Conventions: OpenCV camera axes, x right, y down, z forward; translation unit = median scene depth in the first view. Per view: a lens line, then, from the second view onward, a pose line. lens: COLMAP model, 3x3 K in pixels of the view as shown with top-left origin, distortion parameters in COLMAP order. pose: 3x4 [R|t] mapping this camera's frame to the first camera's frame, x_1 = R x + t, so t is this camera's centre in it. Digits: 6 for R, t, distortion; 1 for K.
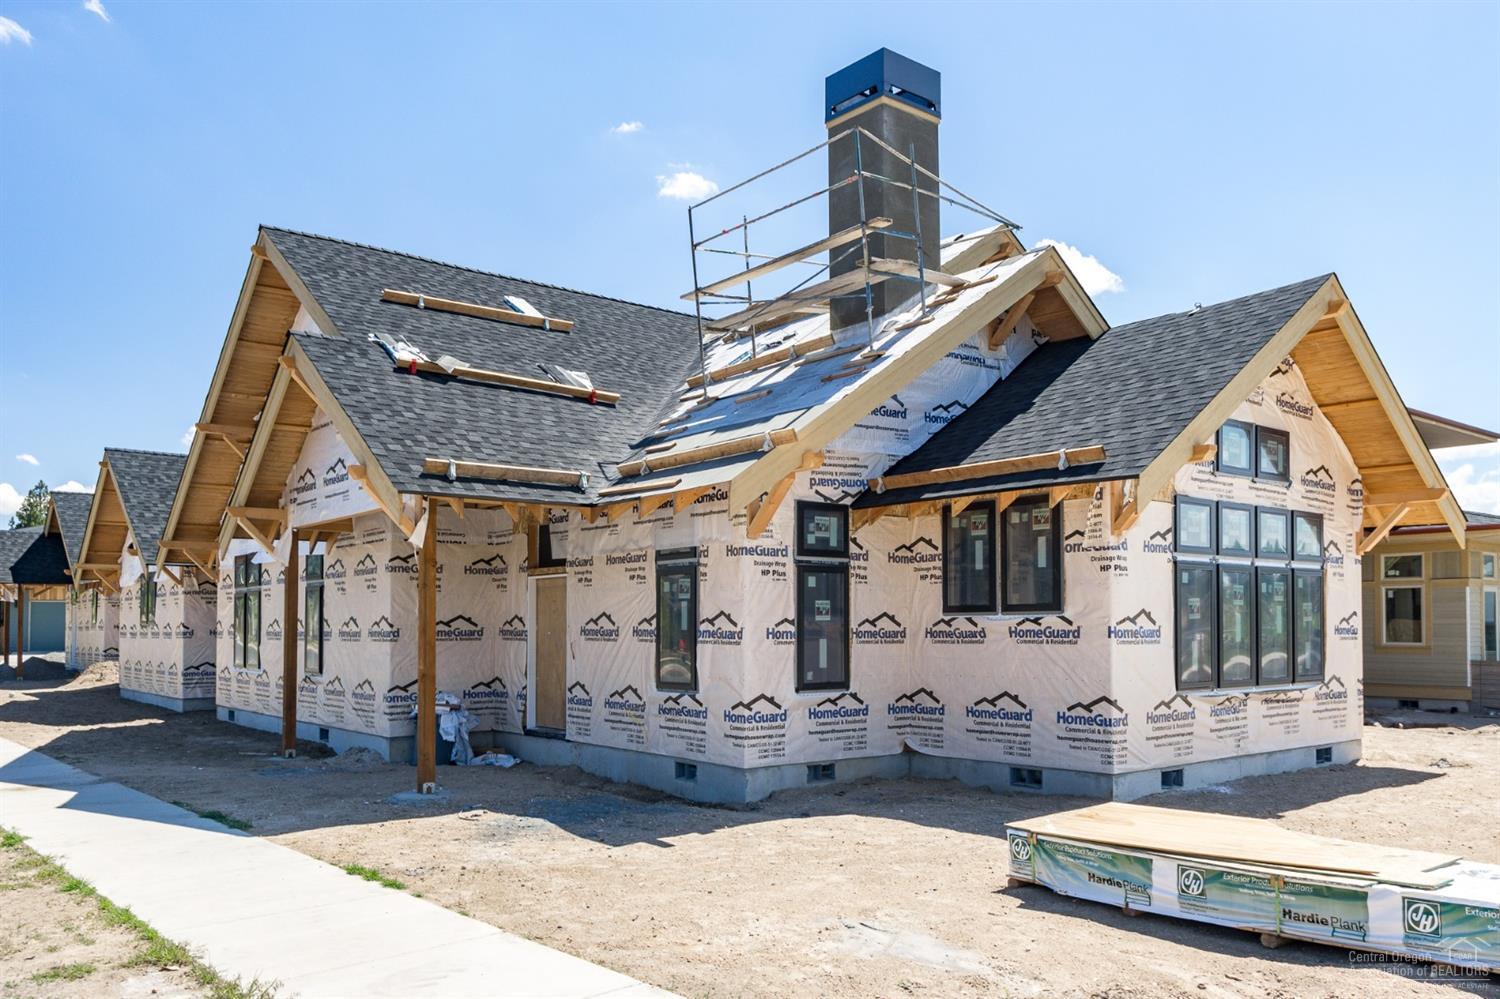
lens RADIAL K [[1129.0, 0, 748.2], [0, 1129.0, 590.7], [0, 0, 1]] dist [-0.001636, -0.000177]
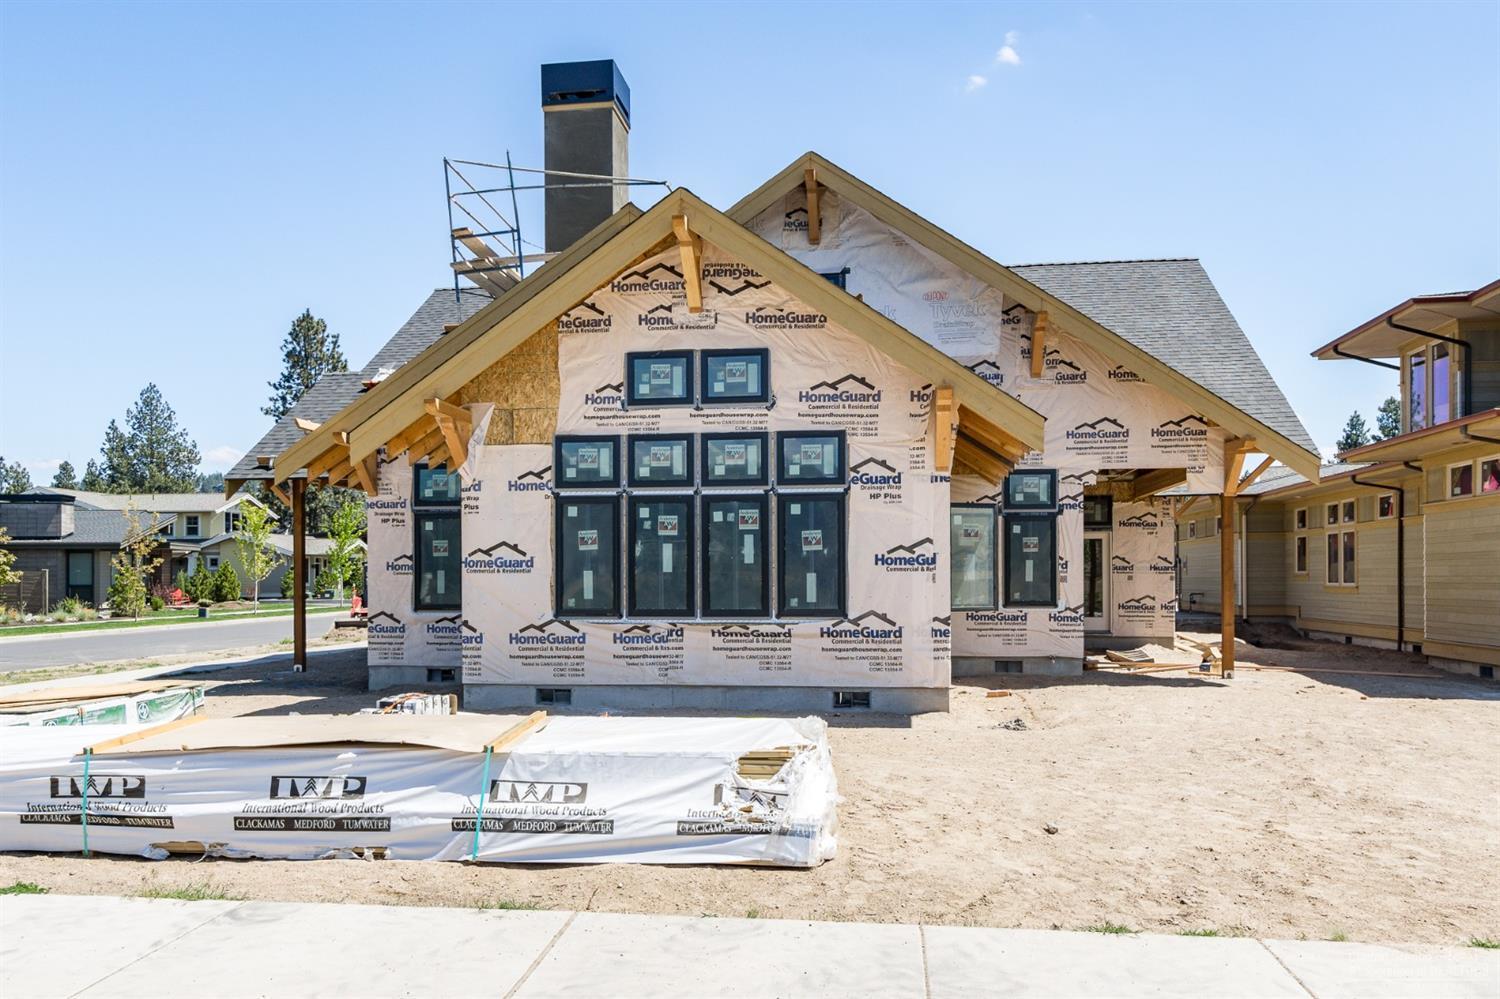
lens RADIAL K [[1195.6, 0, 748.7], [0, 1195.6, 561.9], [0, 0, 1]] dist [-0.001709, -0.000238]
pose [[0.683953, -0.009252, -0.729467, 1.297215], [0.026004, 0.999593, 0.011704, 0.026419], [0.729062, -0.026974, 0.683916, 0.334587]]
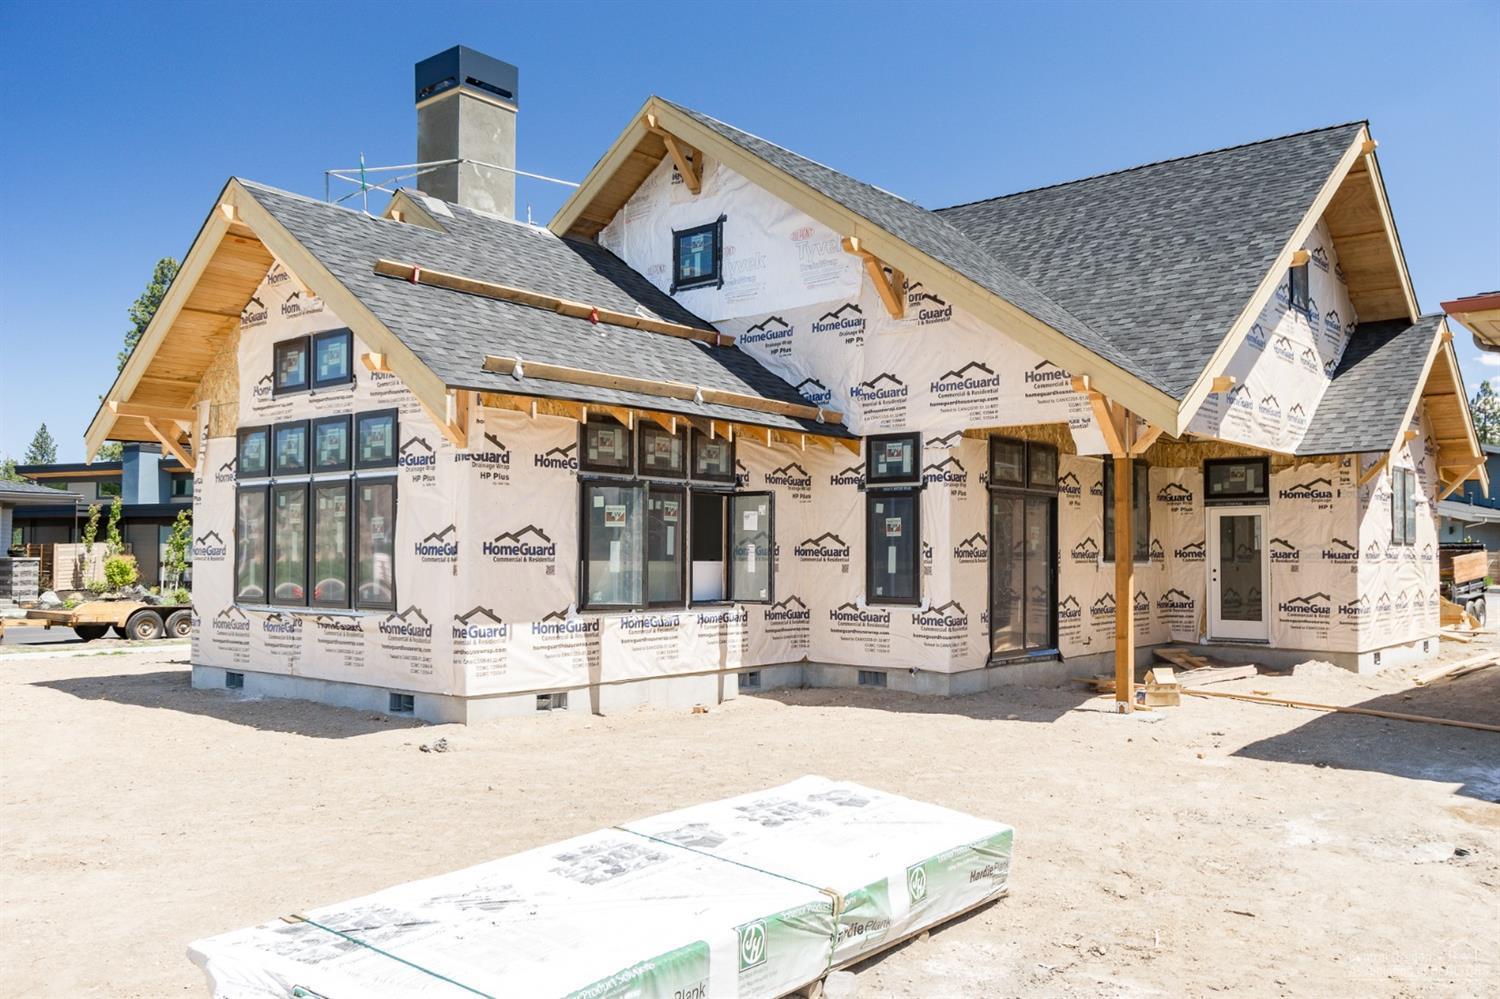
lens RADIAL K [[1231.5, 0, 750.0], [0, 1231.5, 499.5], [0, 0, 1]] dist [0.003221, 0.000913]
pose [[0.193607, -0.041156, -0.980216, 1.623266], [0.029276, 0.998917, -0.036159, 0.043892], [0.980642, -0.021696, 0.194602, 1.217982]]
